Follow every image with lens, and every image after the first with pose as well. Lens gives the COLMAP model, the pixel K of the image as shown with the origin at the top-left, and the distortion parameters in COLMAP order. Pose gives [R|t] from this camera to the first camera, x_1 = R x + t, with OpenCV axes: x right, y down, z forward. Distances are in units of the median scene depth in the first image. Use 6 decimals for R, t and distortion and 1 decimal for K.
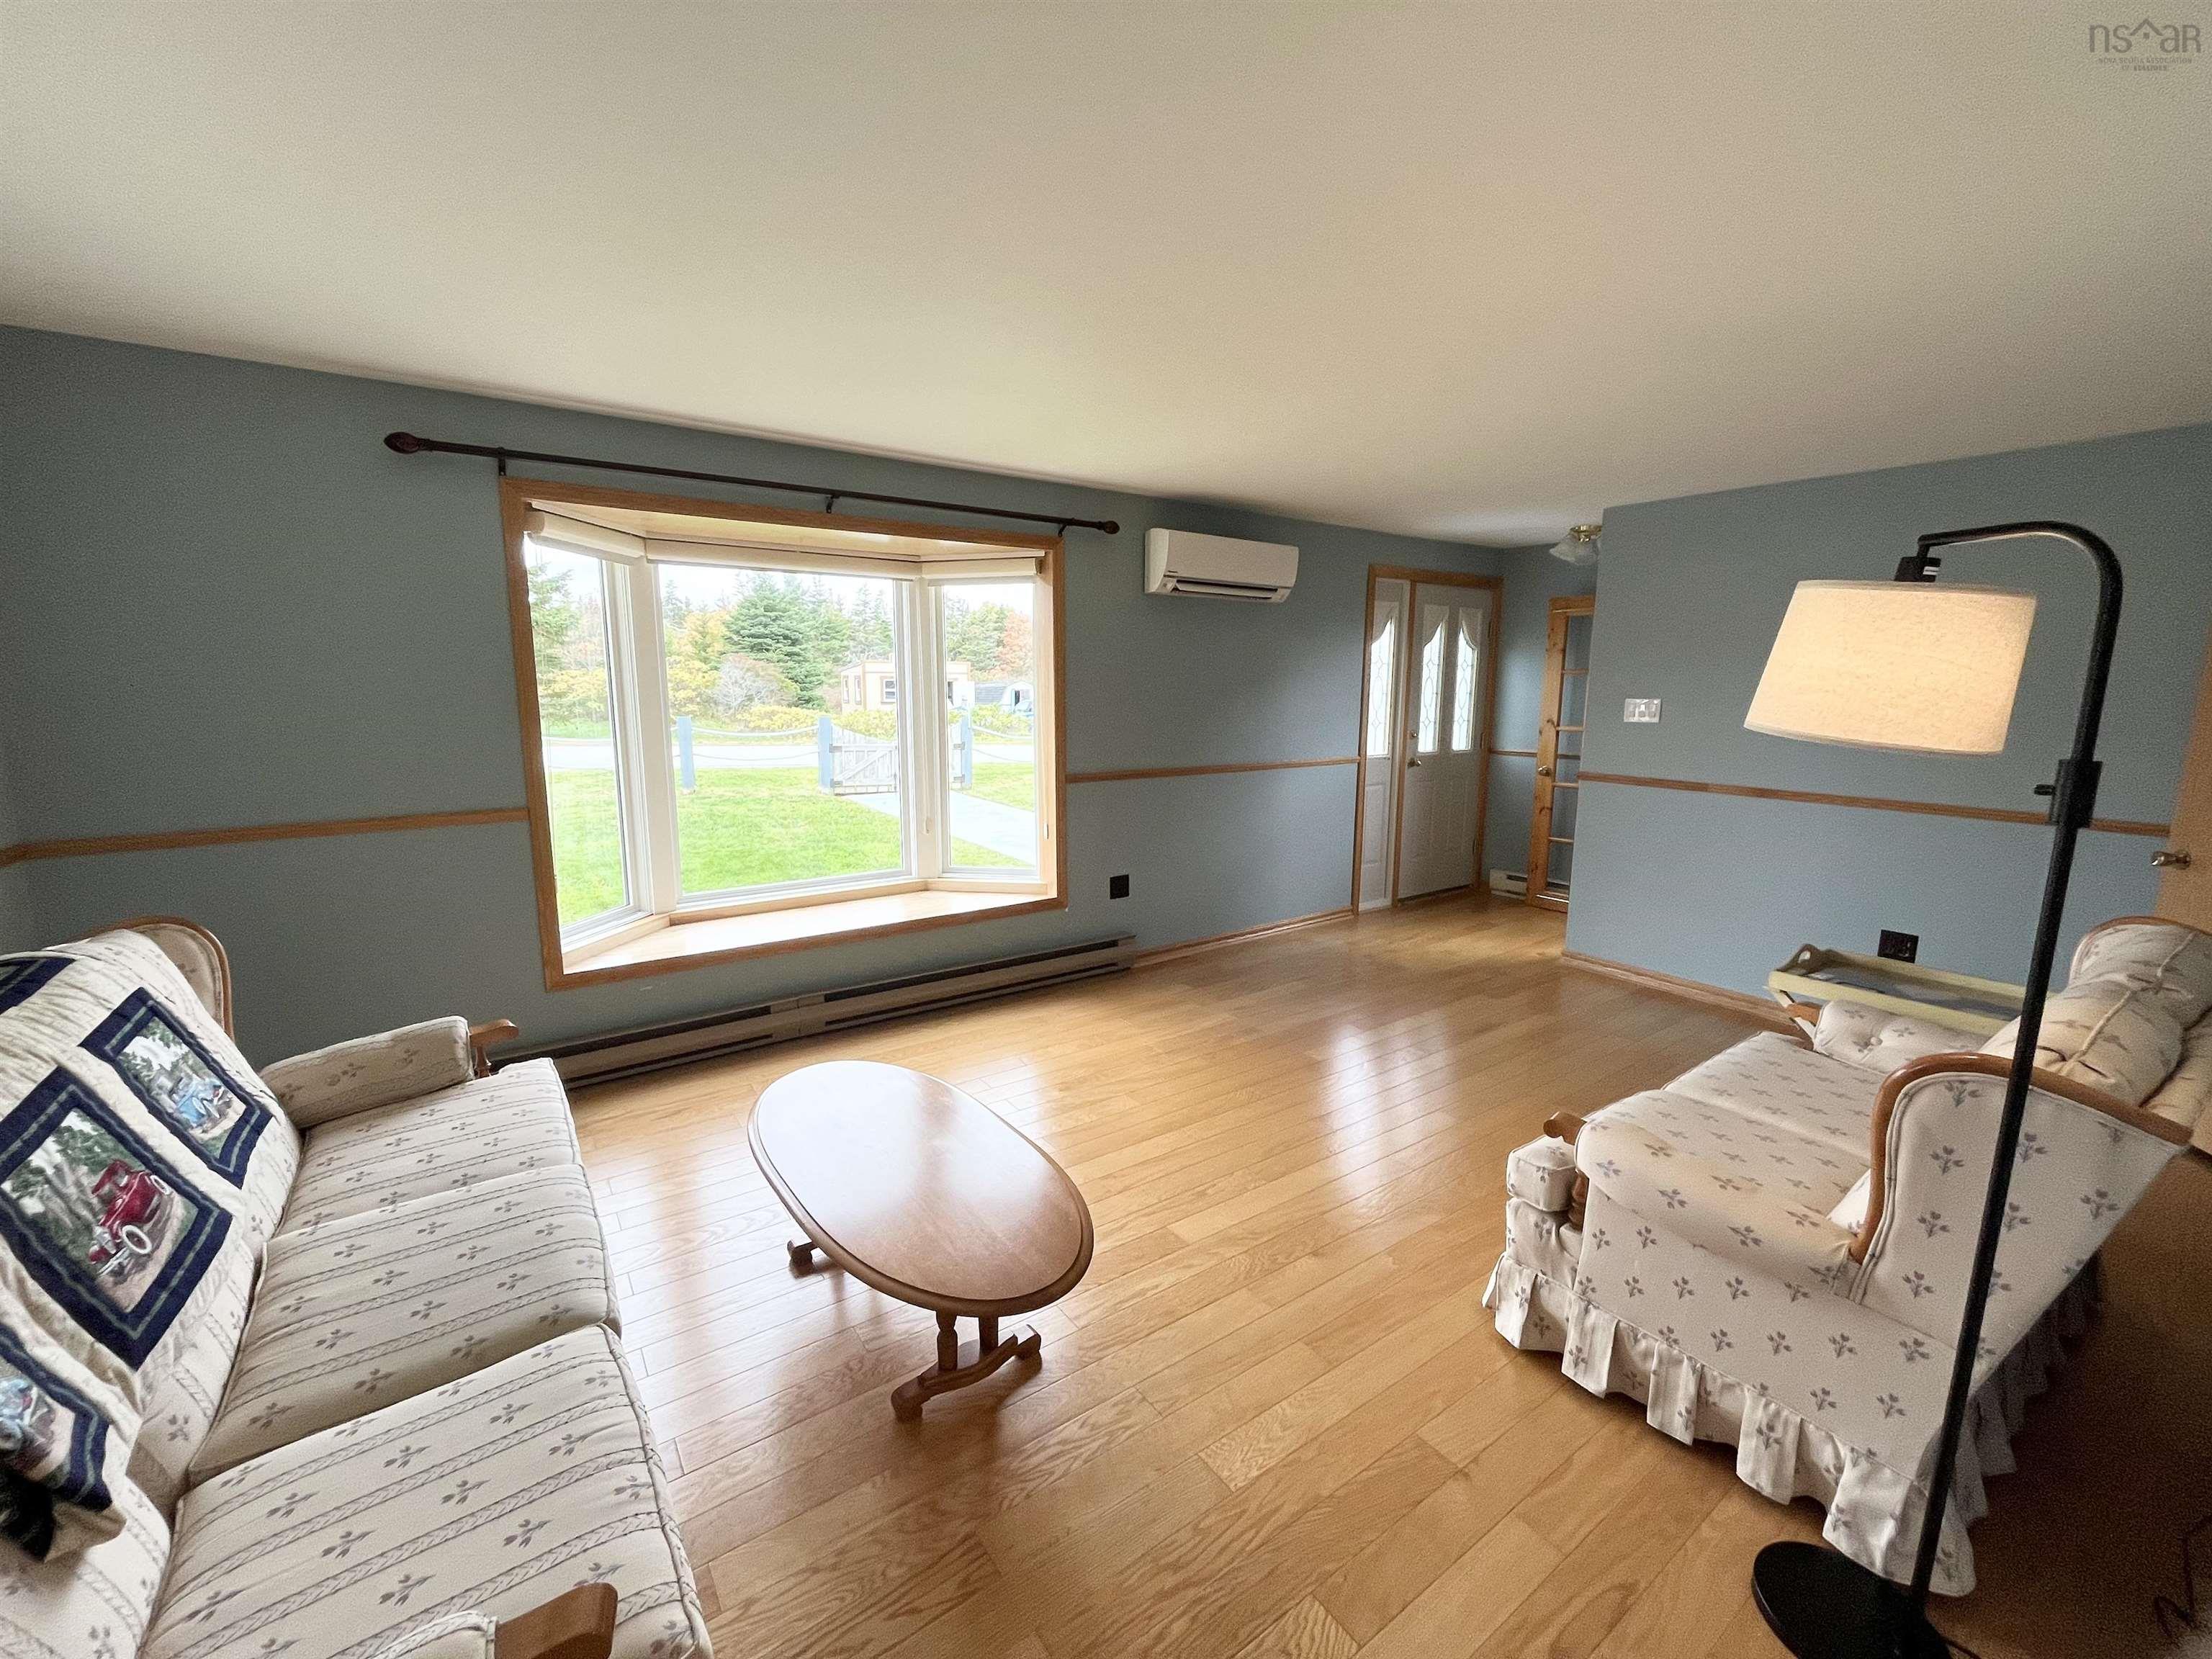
lens RADIAL K [[894.7, 0, 1106.4], [0, 894.7, 834.4], [0, 0, 1]] dist [-0.003449, 0.000159]
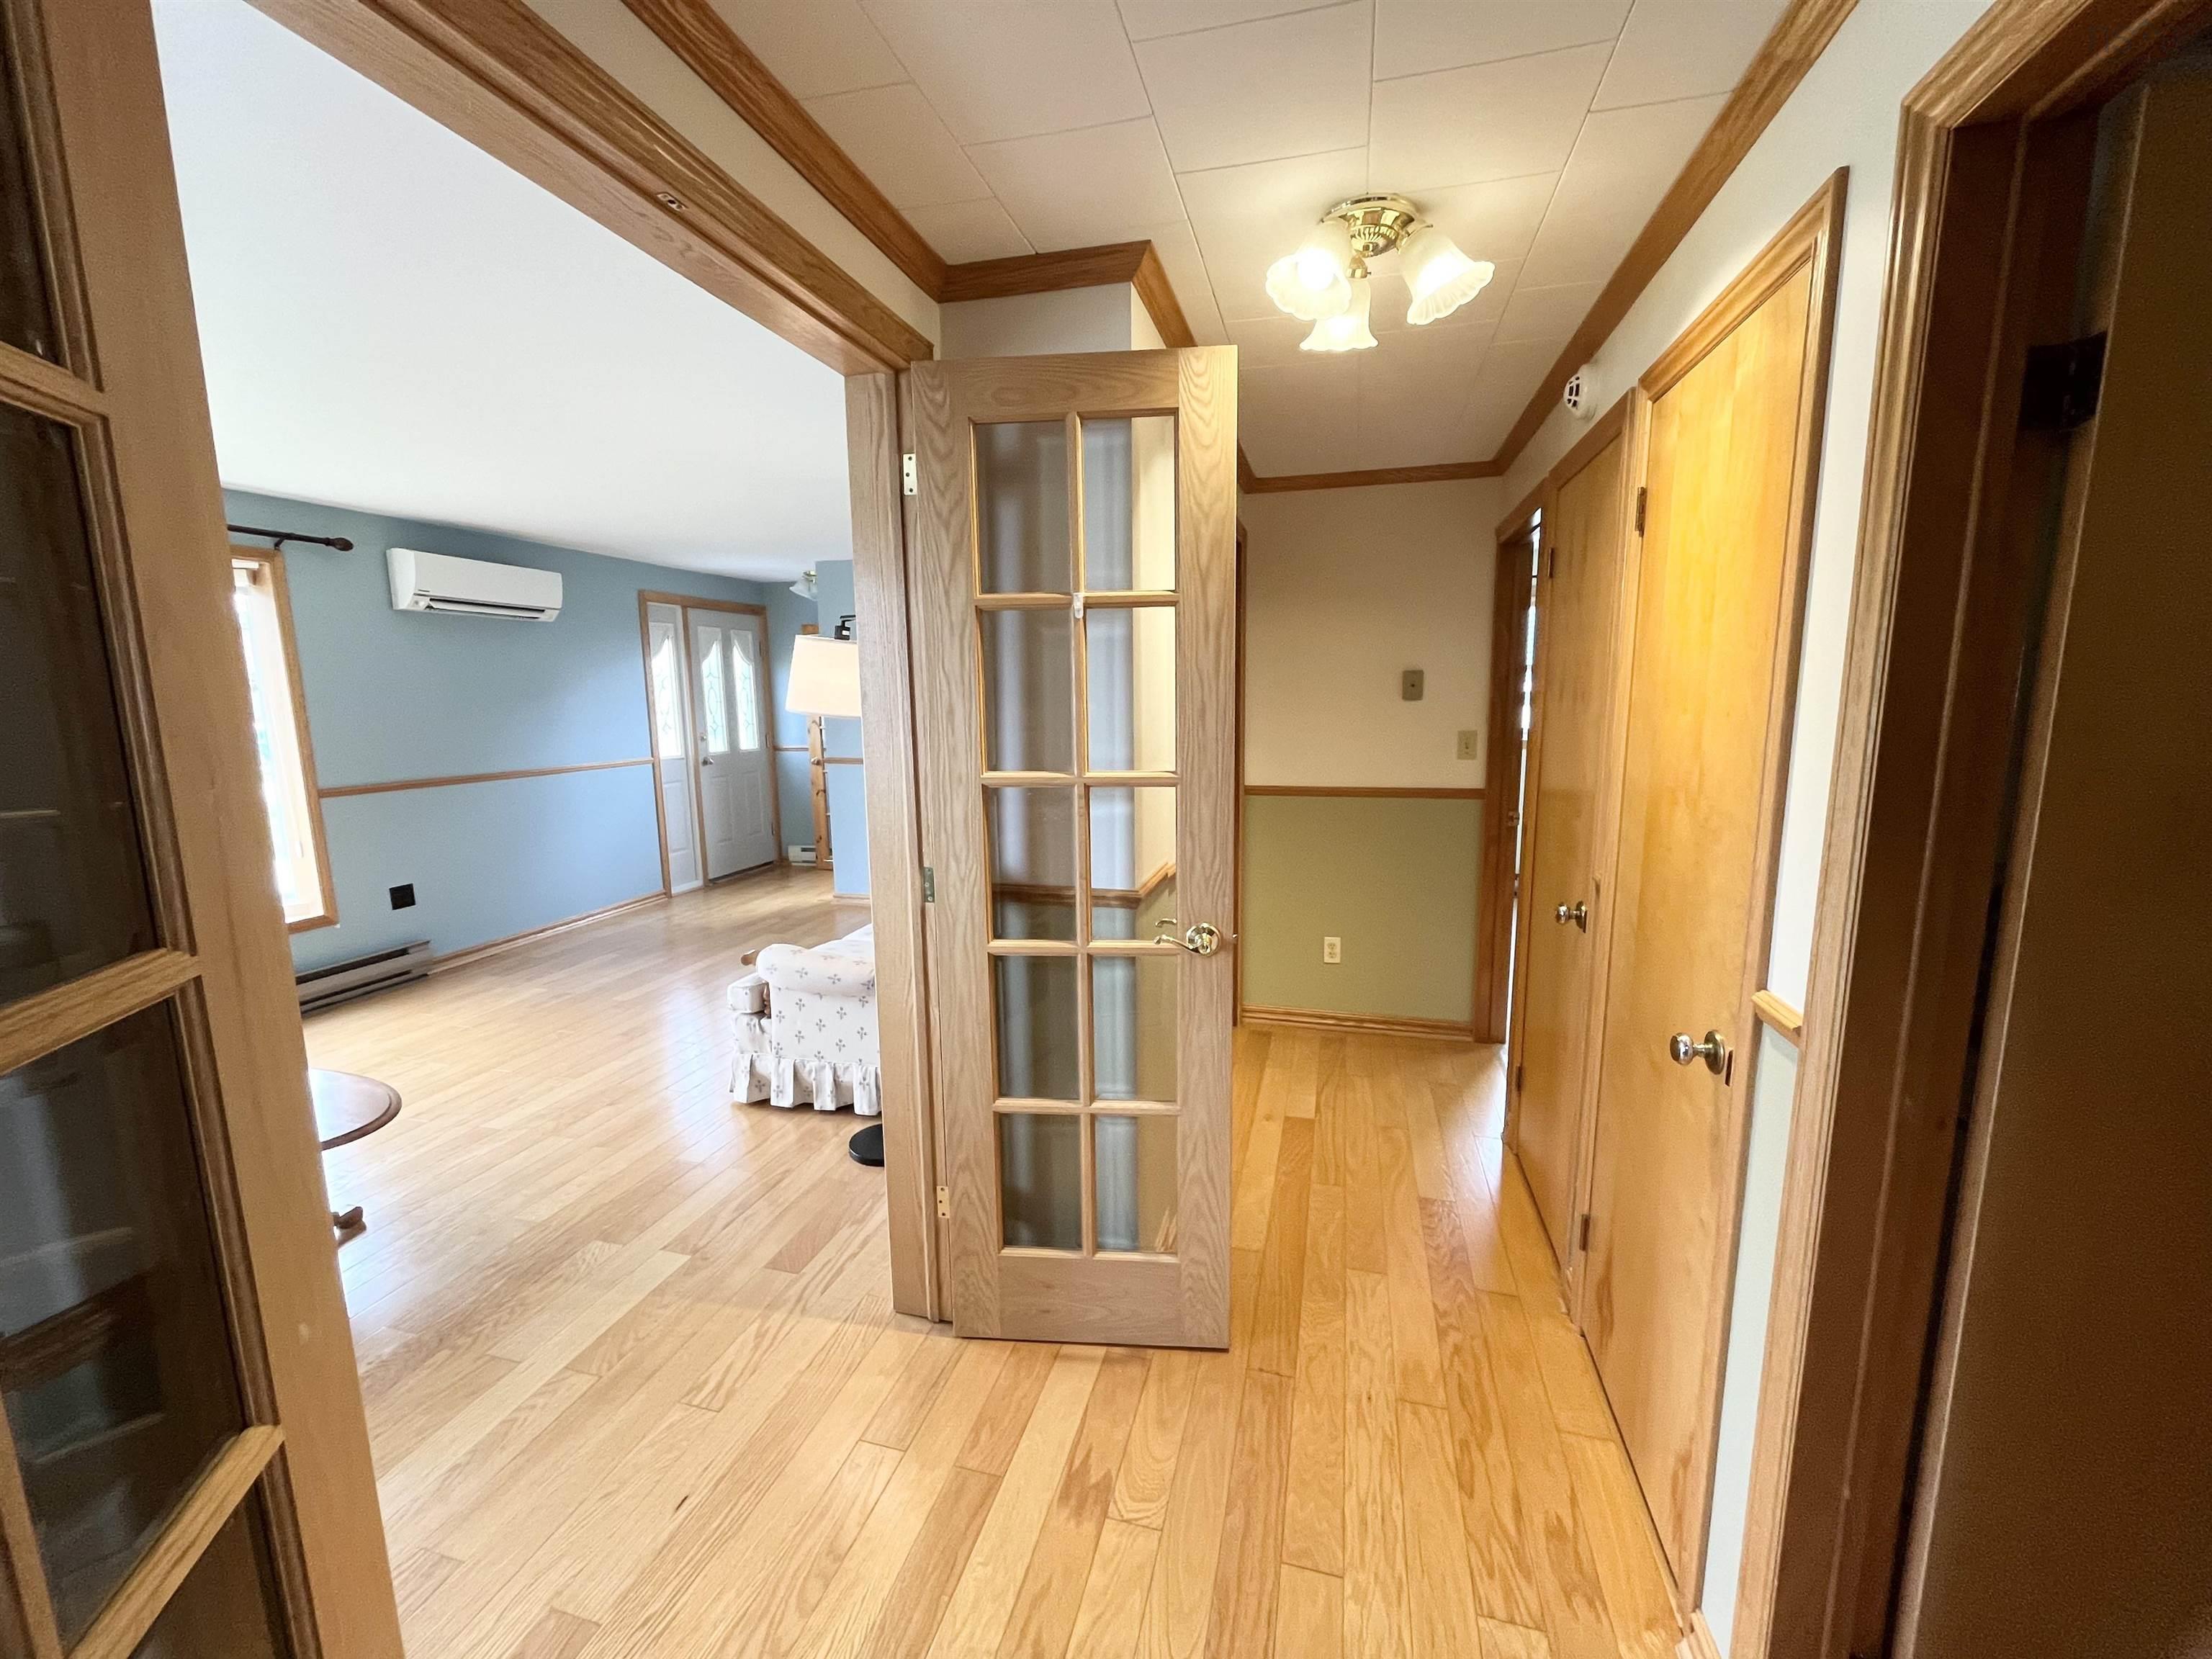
lens RADIAL K [[894.7, 0, 1097.3], [0, 894.7, 830.8], [0, 0, 1]] dist [-0.003449, 0.000159]
pose [[0.773832, -0.109429, 0.623866, 0.000800], [0.120275, 0.992429, 0.024889, 0.059283], [-0.621866, 0.055776, 0.781135, -0.313007]]
